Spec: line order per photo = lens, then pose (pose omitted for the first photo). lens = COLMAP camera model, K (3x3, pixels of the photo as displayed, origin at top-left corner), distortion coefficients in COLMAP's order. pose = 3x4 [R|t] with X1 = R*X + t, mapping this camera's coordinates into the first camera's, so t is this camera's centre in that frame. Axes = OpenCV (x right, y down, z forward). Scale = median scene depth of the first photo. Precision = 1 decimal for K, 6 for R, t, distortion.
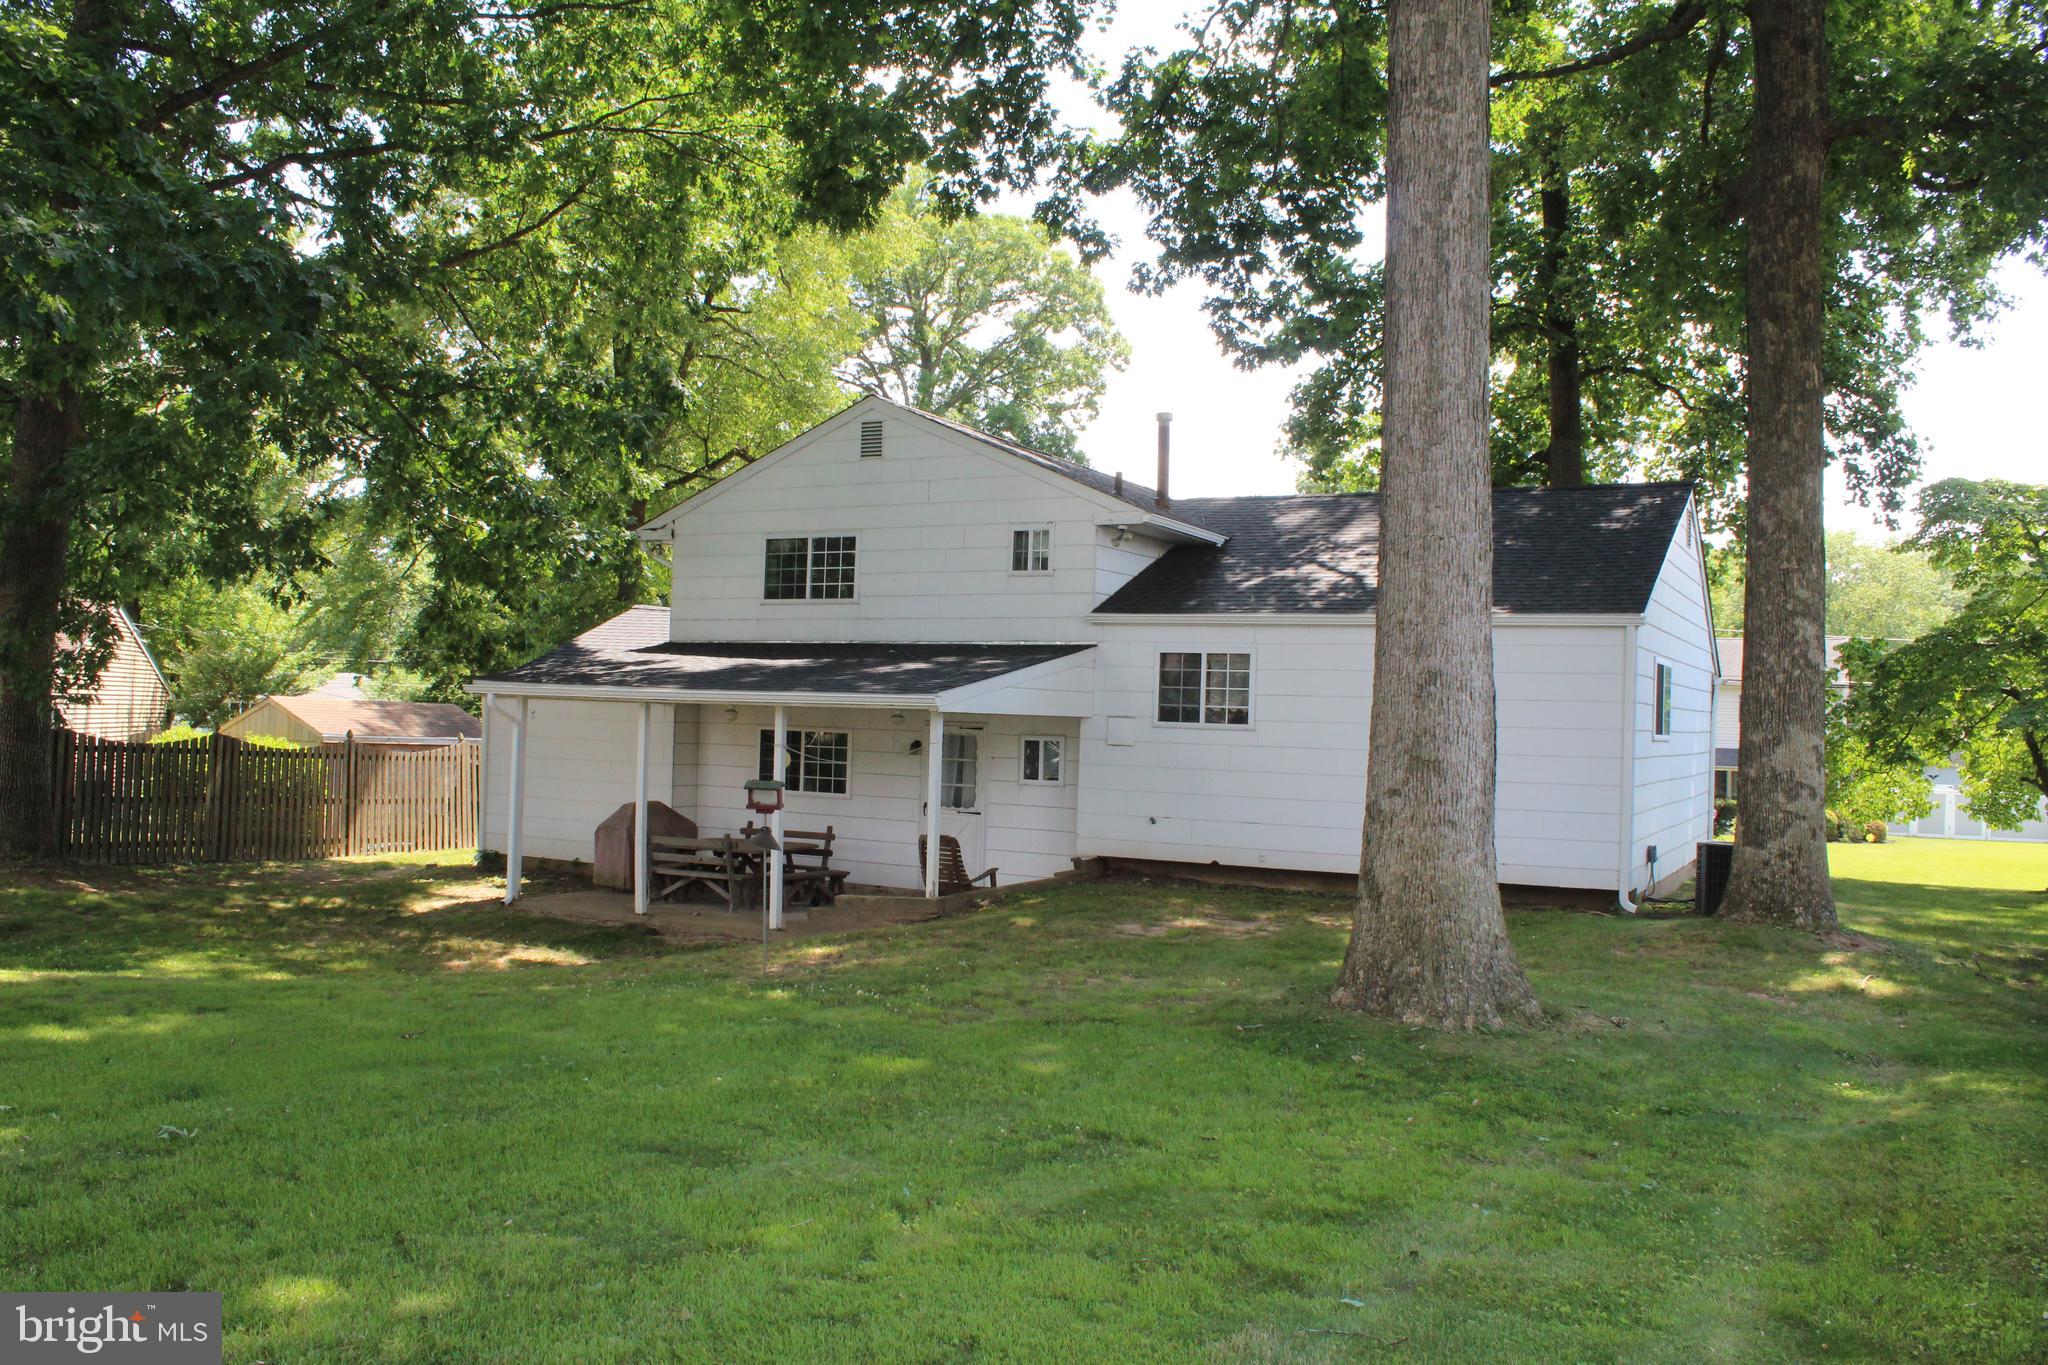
lens RADIAL K [[1715.0, 0, 1023.3], [0, 1715.0, 684.1], [0, 0, 1]] dist [-0.065900, 0.013950]
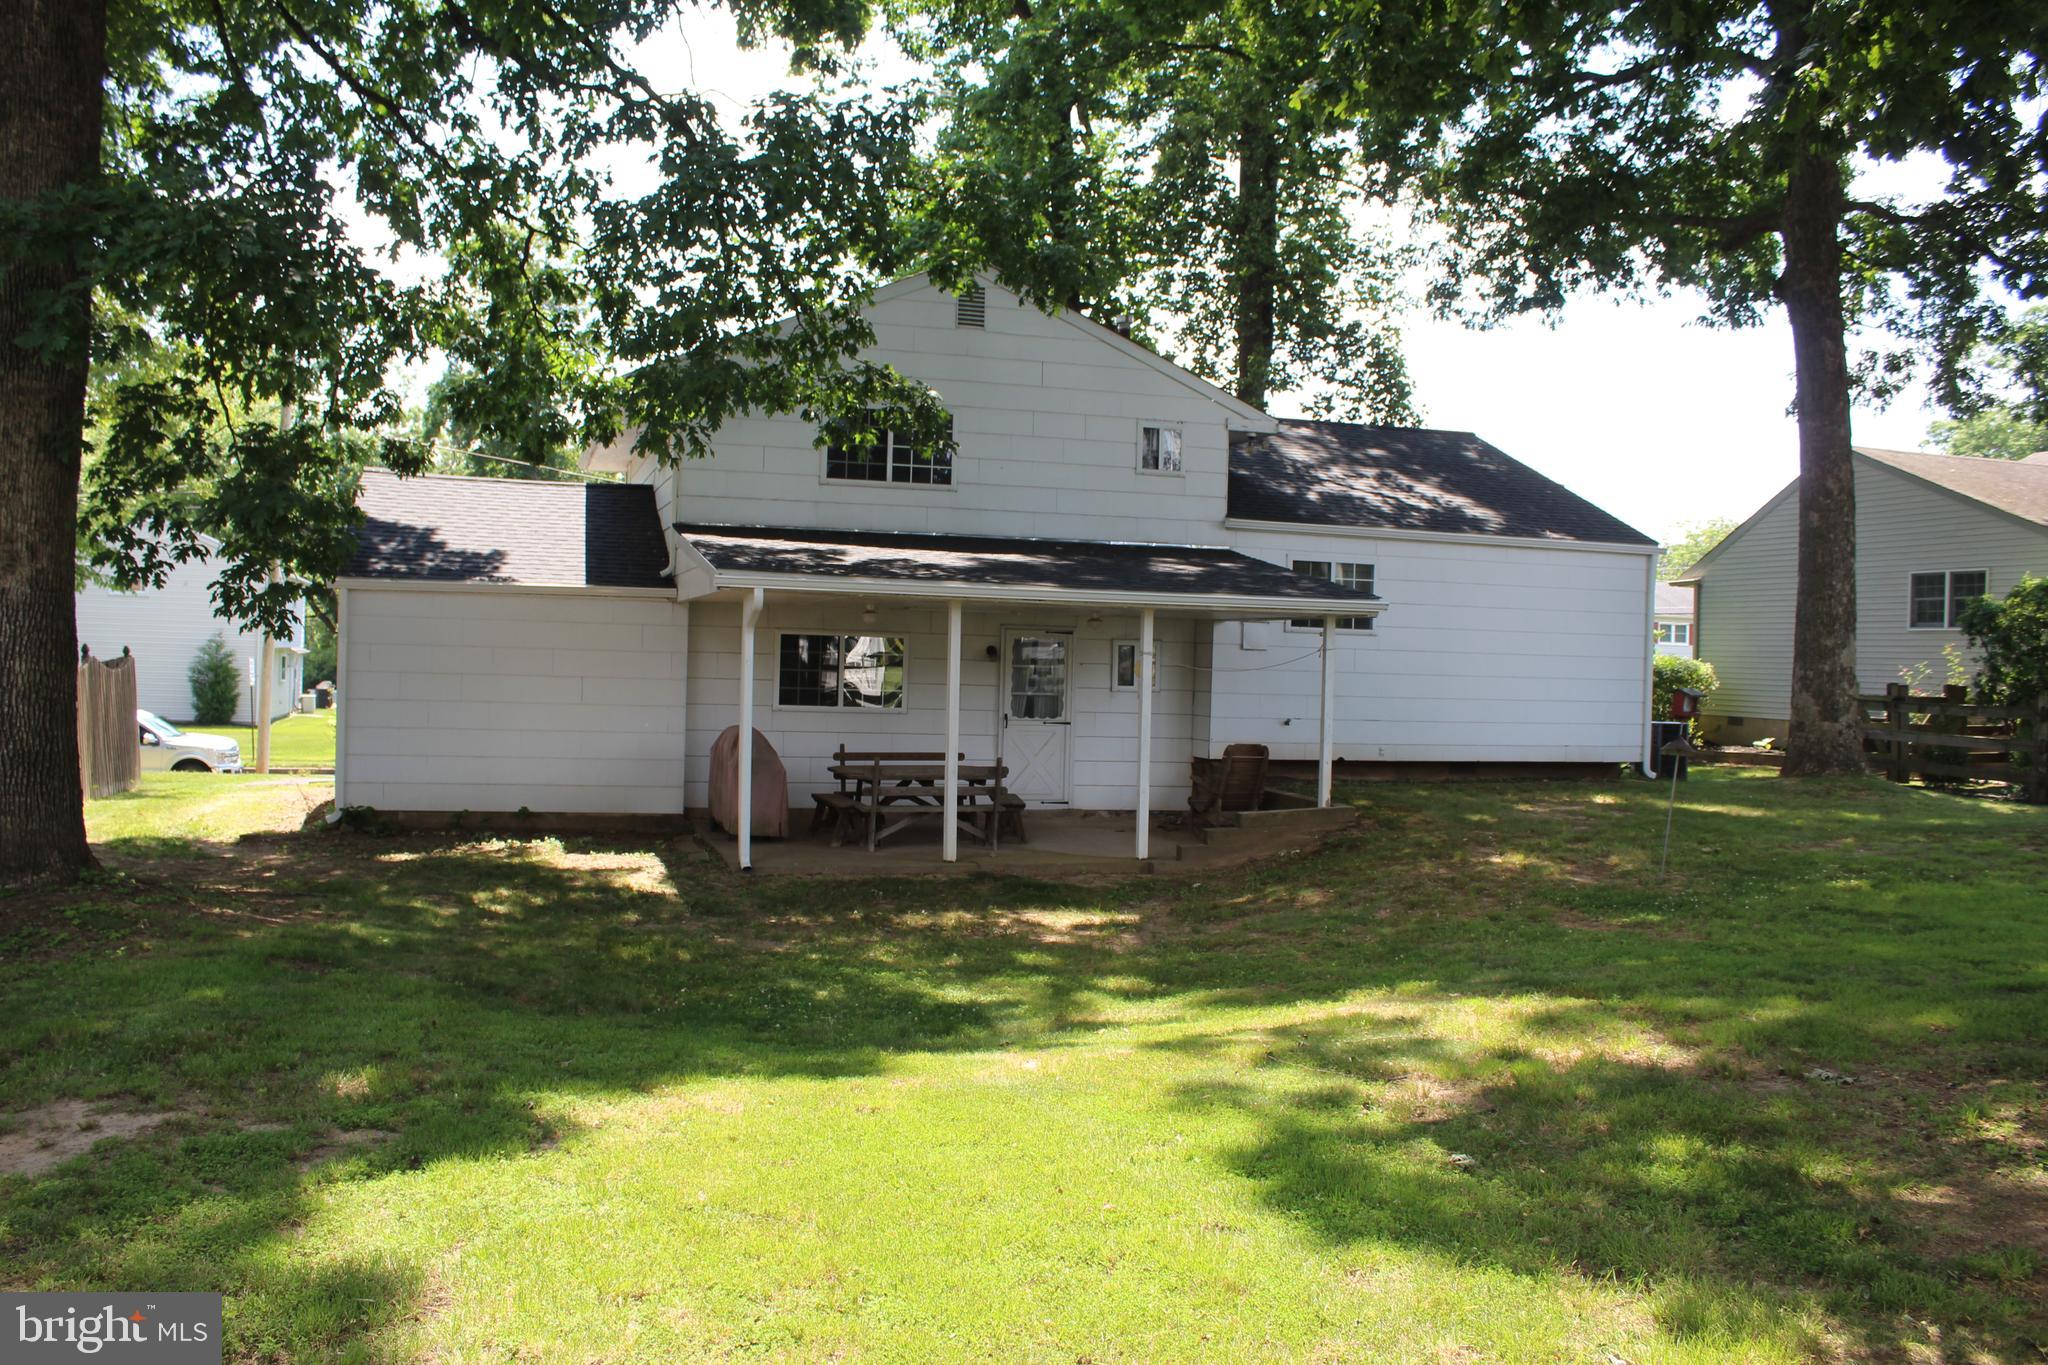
lens RADIAL K [[1715.0, 0, 1023.8], [0, 1715.0, 677.8], [0, 0, 1]] dist [-0.065900, 0.013950]
pose [[0.693002, -0.017664, 0.720719, -0.745565], [-0.020744, 0.998797, 0.044426, 0.009288], [-0.720637, -0.045738, 0.691802, 0.380894]]
